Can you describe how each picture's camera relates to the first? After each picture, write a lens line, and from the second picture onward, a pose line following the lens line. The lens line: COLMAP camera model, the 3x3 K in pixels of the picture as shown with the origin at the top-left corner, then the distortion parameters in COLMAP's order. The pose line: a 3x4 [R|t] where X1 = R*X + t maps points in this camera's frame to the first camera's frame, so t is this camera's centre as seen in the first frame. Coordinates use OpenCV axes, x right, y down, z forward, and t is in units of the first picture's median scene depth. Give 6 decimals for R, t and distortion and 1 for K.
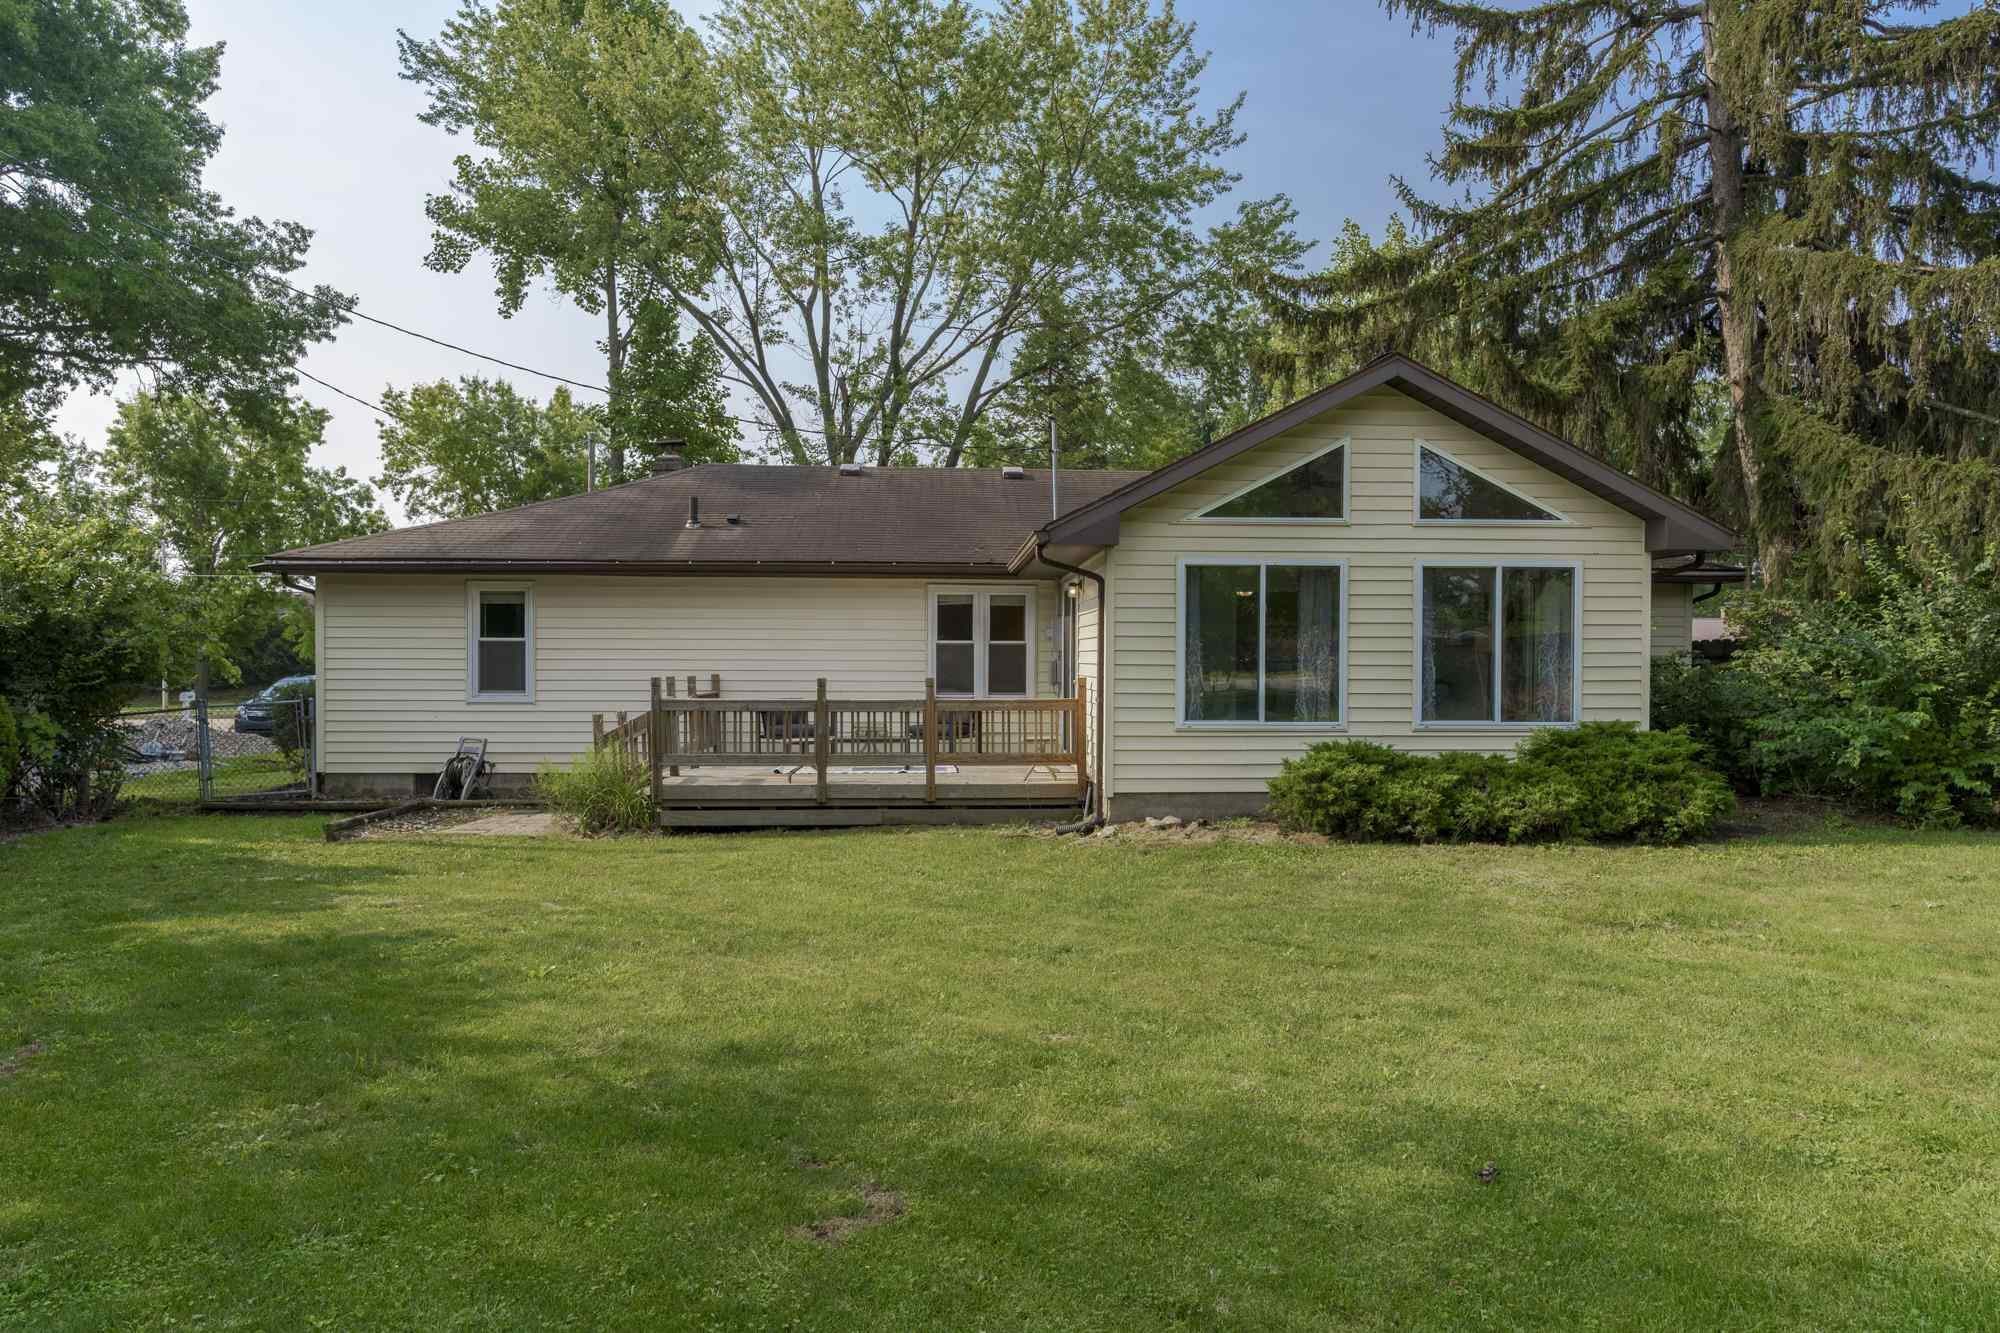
lens RADIAL K [[1400.2, 0, 995.9], [0, 1400.2, 677.3], [0, 0, 1]] dist [0.003309, 0.003934]
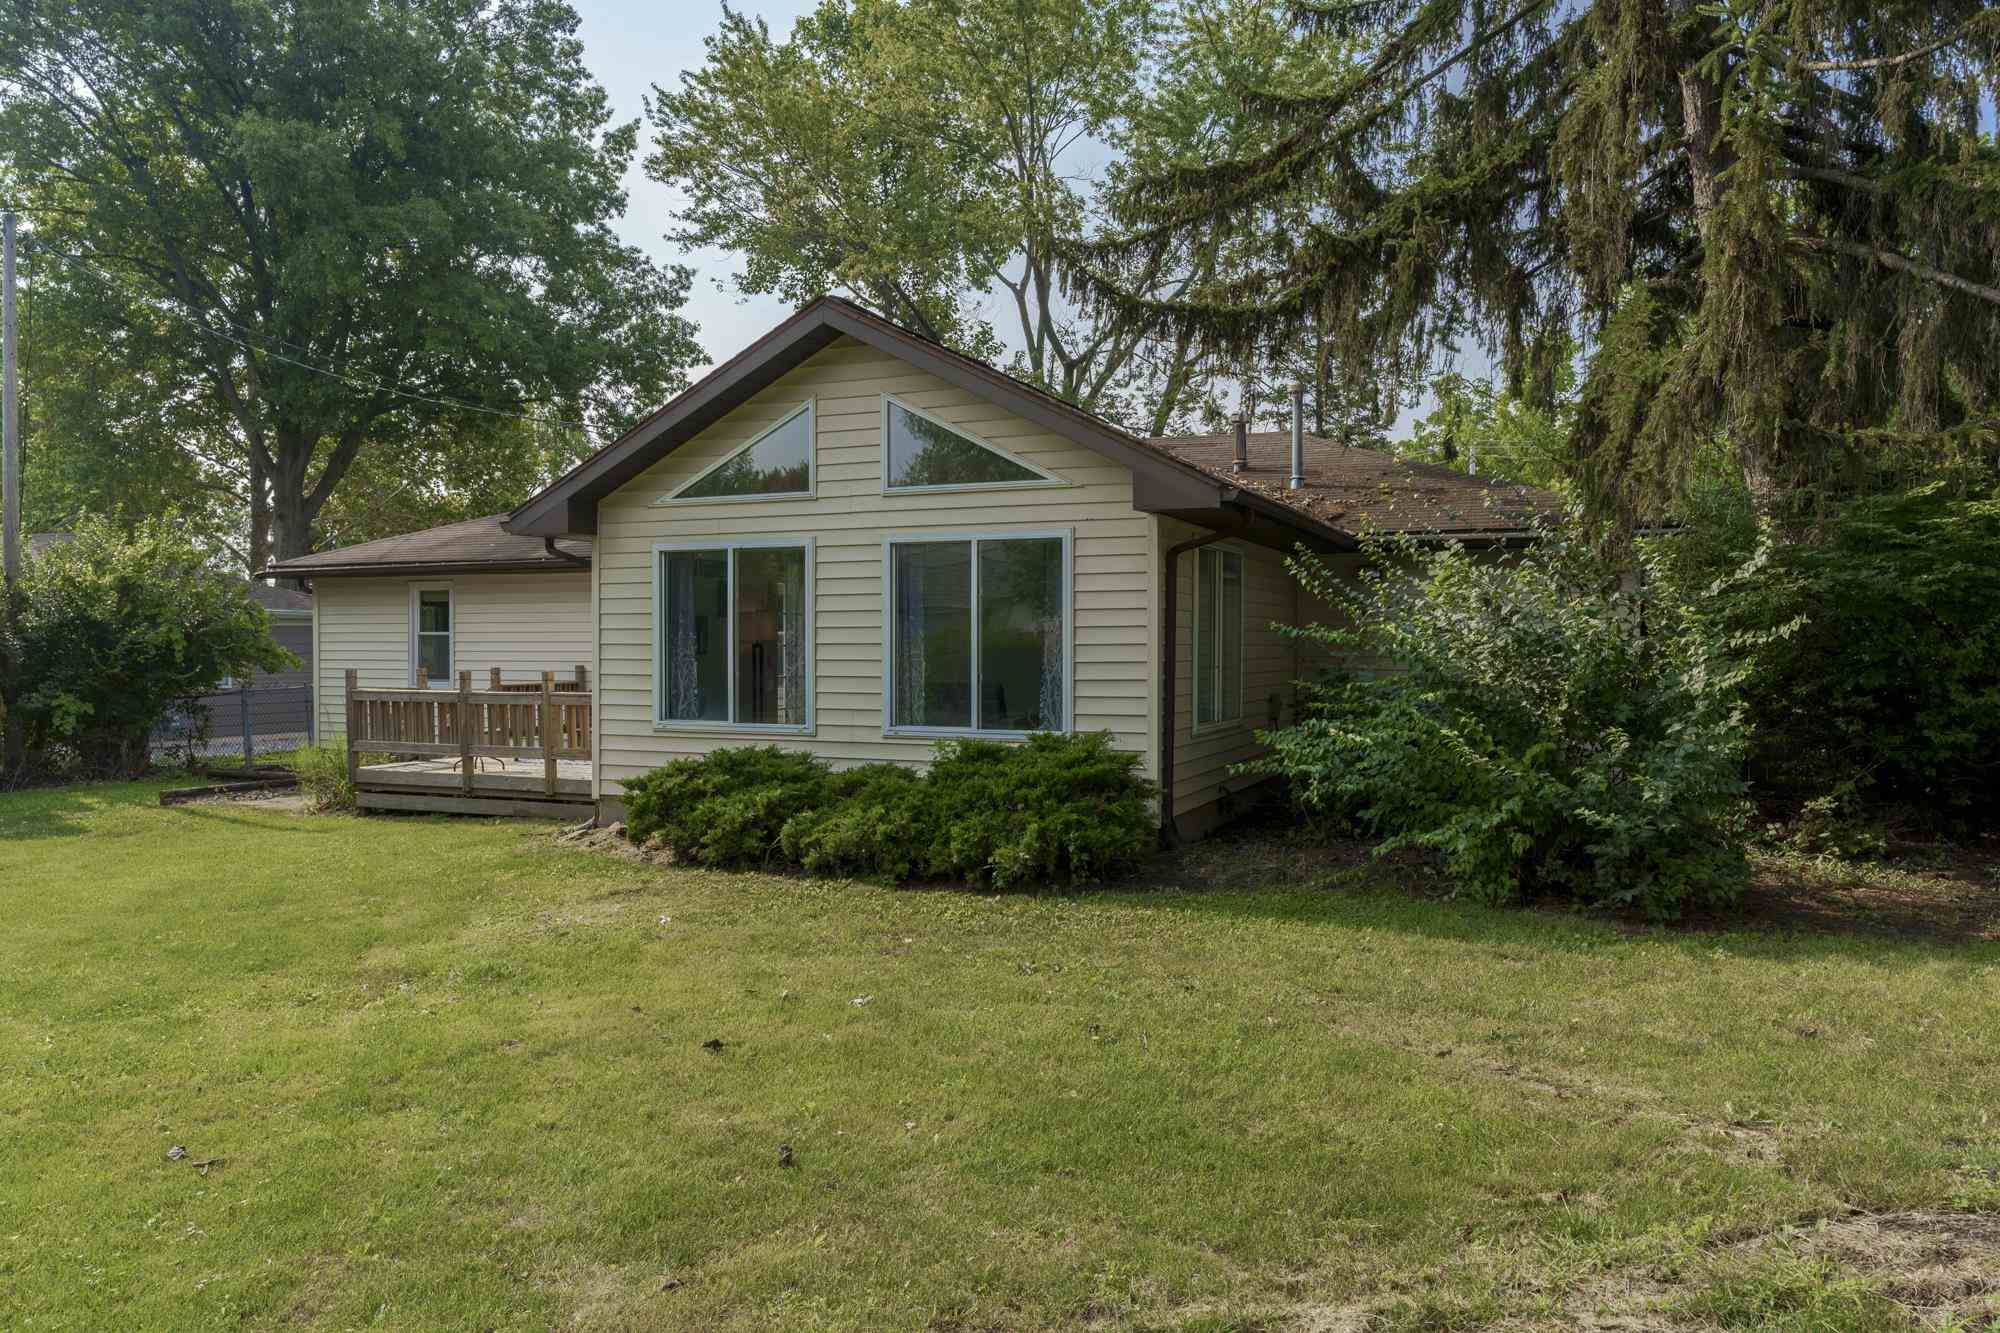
lens RADIAL K [[1400.2, 0, 997.9], [0, 1400.2, 654.9], [0, 0, 1]] dist [0.003309, 0.003934]
pose [[0.894106, -0.000309, -0.447855, 0.732351], [0.000005, 1.000000, -0.000679, -0.011002], [0.447856, 0.000605, 0.894106, 0.267580]]
